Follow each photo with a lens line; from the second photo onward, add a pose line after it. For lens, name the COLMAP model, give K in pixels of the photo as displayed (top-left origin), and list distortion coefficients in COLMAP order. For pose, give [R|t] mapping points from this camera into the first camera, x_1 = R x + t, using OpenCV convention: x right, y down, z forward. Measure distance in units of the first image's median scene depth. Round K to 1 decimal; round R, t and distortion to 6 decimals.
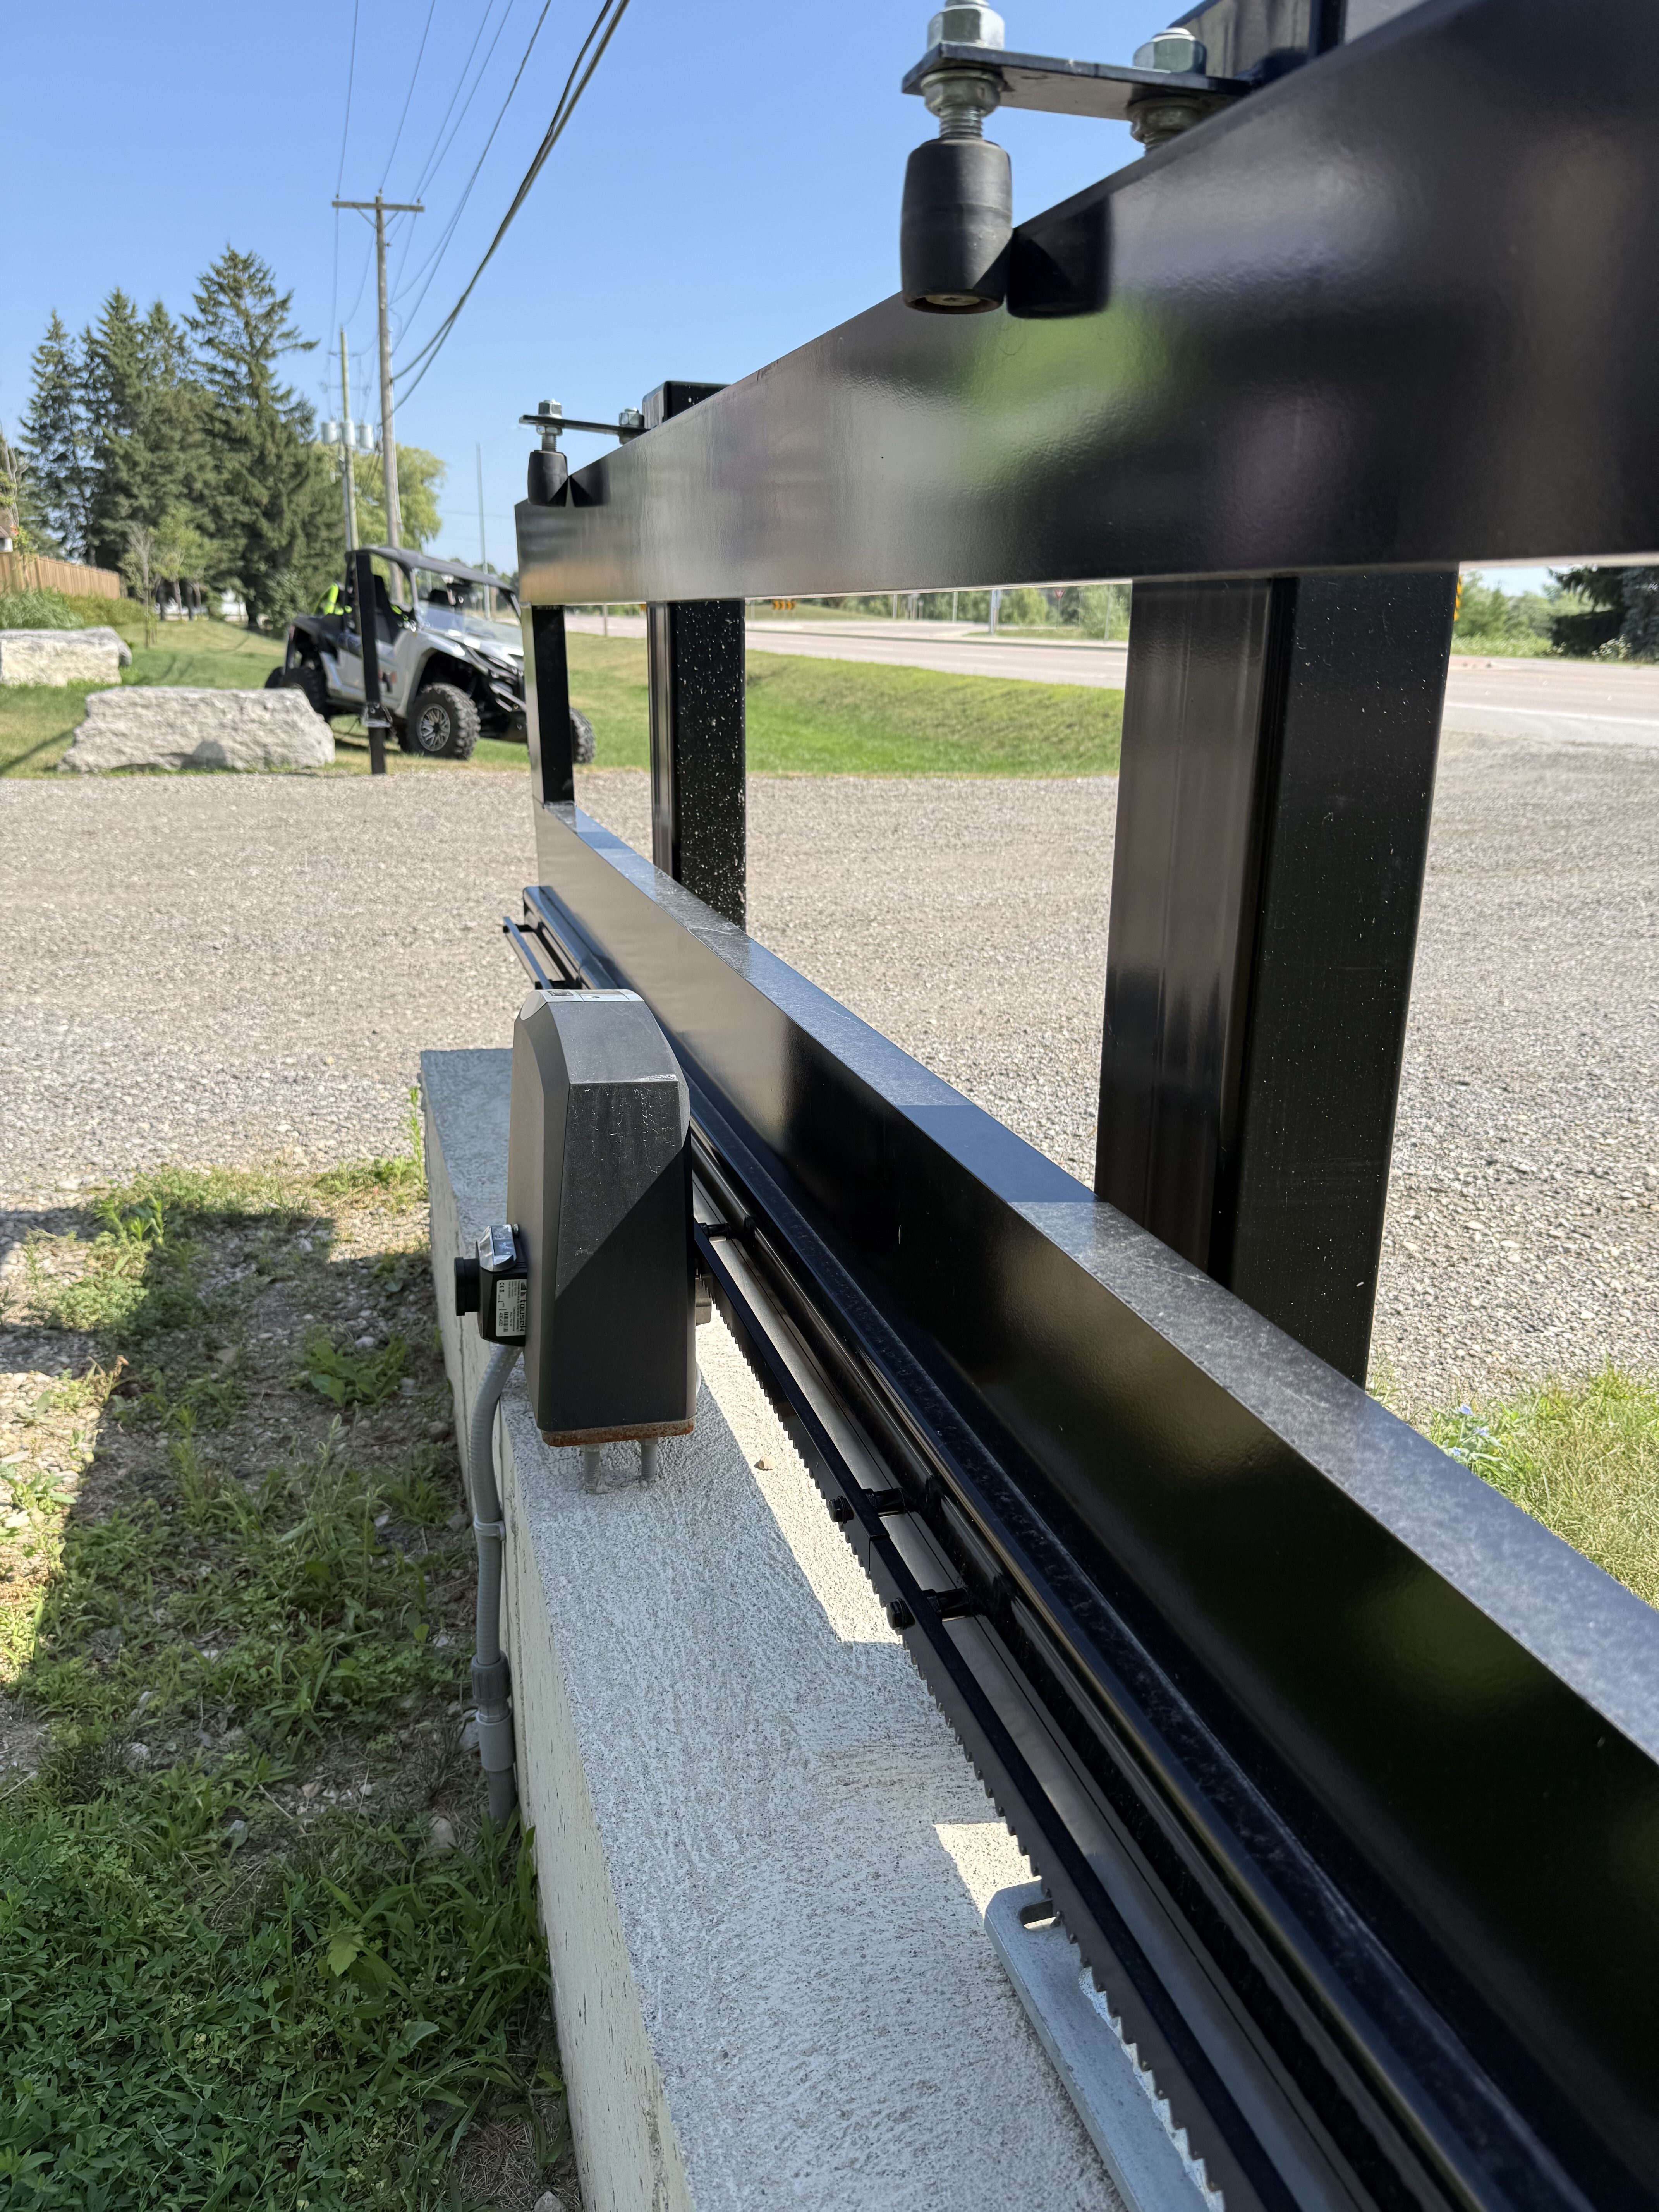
lens RADIAL K [[1568.8, 0, 826.4], [0, 1568.8, 1061.3], [0, 0, 1]] dist [-0.006514, 0.030271]
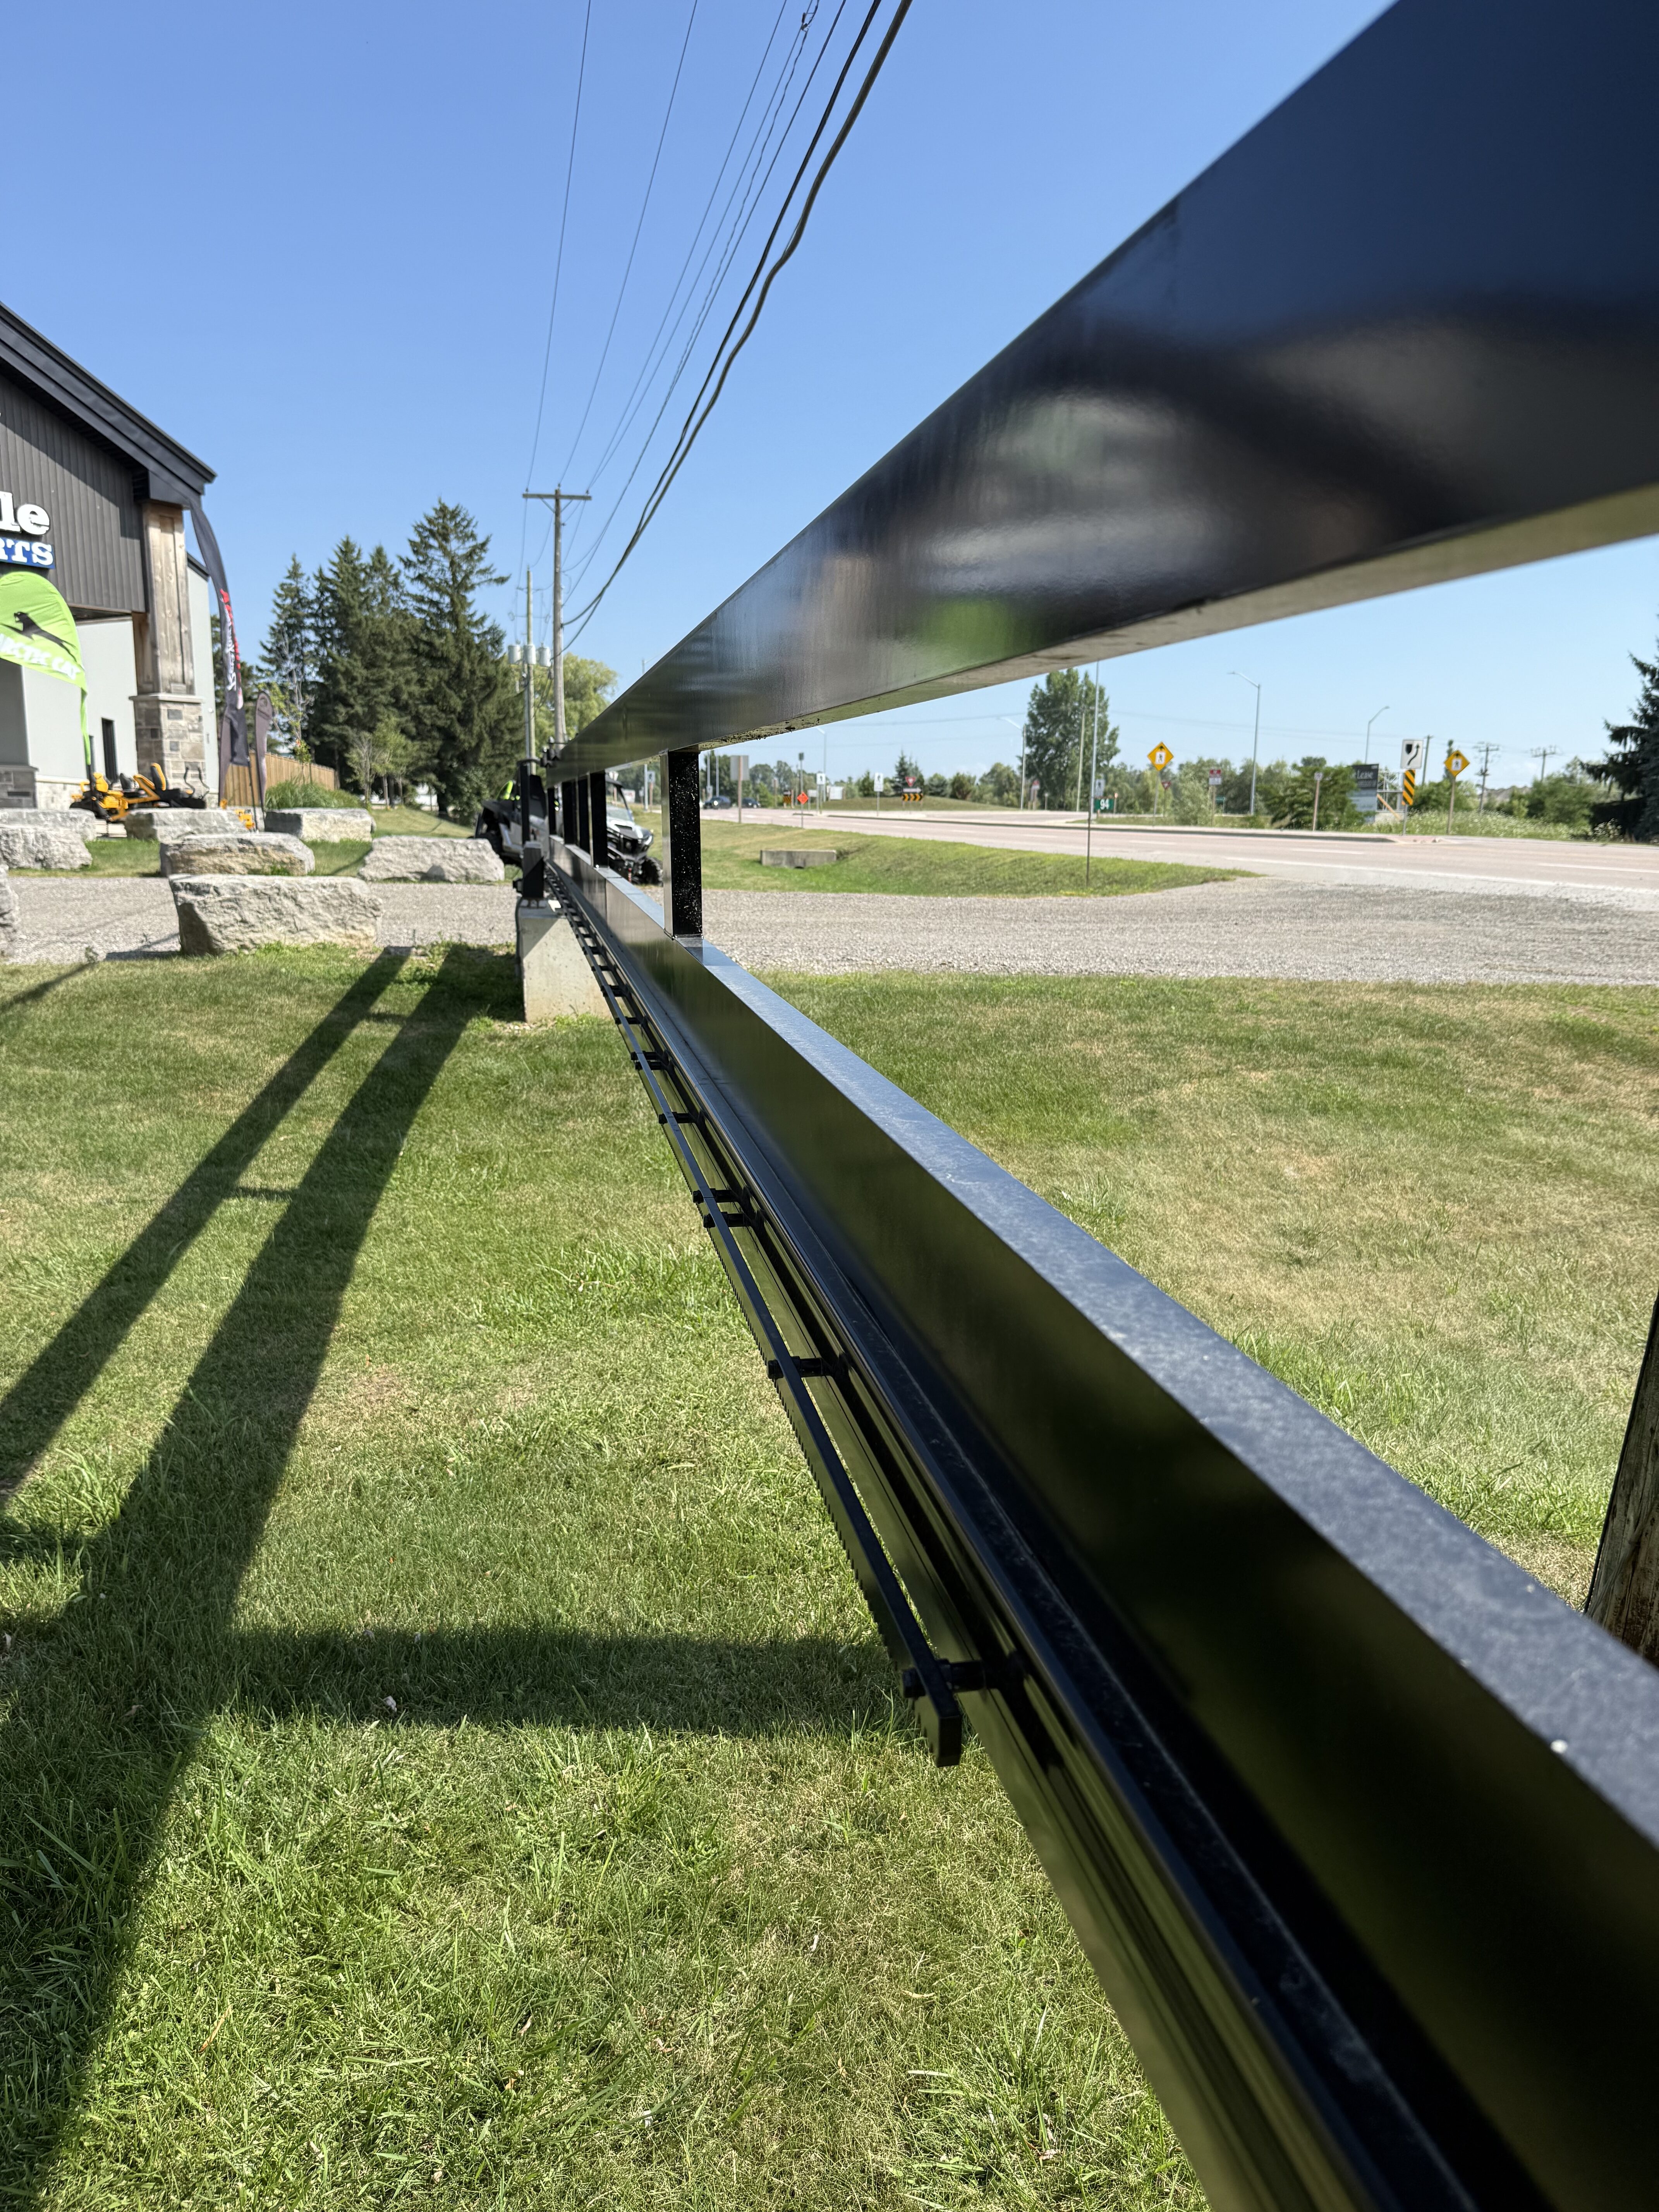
lens RADIAL K [[1552.5, 0, 829.5], [0, 1552.5, 1106.0], [0, 0, 1]] dist [0.034519, -0.036847]
pose [[0.995308, 0.017653, -0.095131, 0.032098], [-0.025874, 0.995969, -0.085890, 0.029638], [0.093231, 0.087949, 0.991752, -0.098215]]
